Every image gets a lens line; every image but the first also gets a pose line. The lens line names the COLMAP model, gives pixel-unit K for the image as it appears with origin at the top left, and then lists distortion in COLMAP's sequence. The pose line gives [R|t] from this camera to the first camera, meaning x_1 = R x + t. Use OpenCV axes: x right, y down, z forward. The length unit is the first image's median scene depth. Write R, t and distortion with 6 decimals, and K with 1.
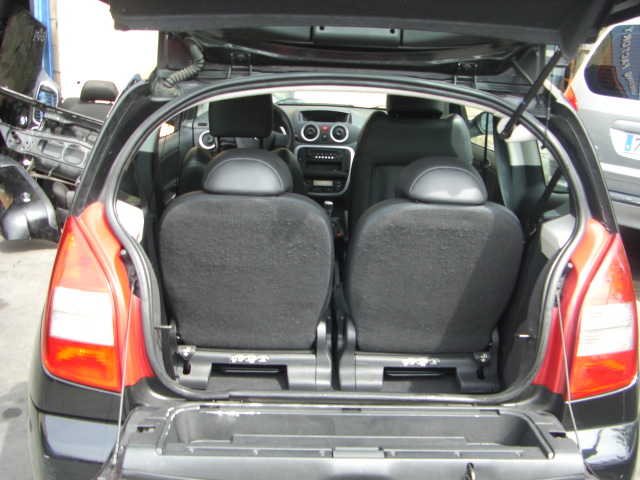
lens RADIAL K [[713.3, 0, 320.0], [0, 713.3, 240.0], [0, 0, 1]] dist [-0.181721, 0.154174]
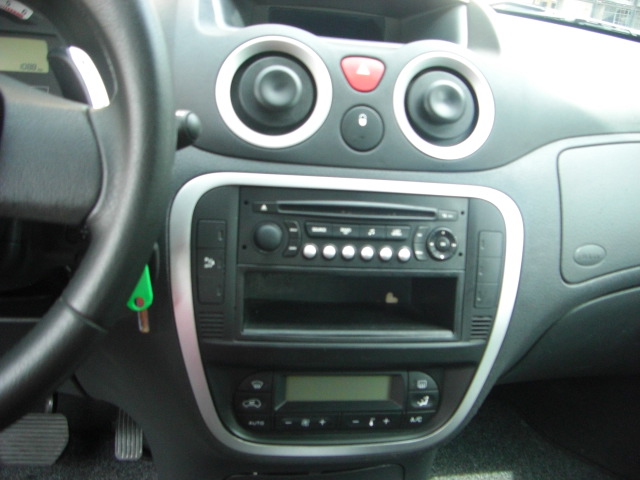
lens RADIAL K [[713.3, 0, 320.0], [0, 713.3, 240.0], [0, 0, 1]] dist [-0.181721, 0.154174]
pose [[0.986941, 0.008156, 0.160876, -0.028916], [-0.018887, 0.997688, 0.065287, -0.128907], [-0.159971, -0.067473, 0.984813, 0.837821]]
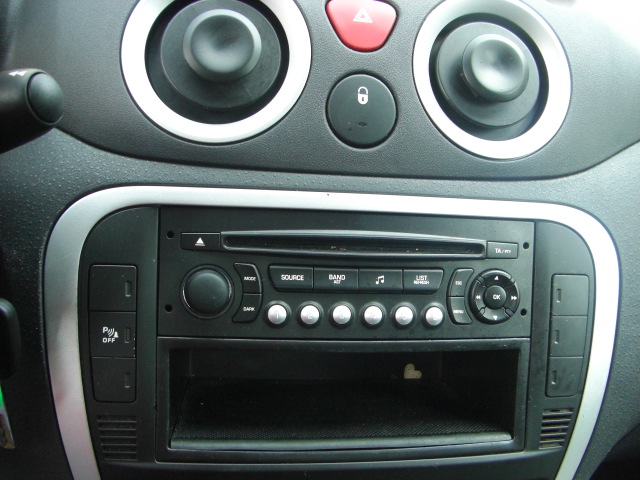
lens RADIAL K [[713.3, 0, 320.0], [0, 713.3, 240.0], [0, 0, 1]] dist [-0.181721, 0.154174]
pose [[0.989849, 0.001363, 0.142116, -0.013269], [-0.005939, 0.999477, 0.031779, -0.128923], [-0.141999, -0.032301, 0.989340, 0.900575]]
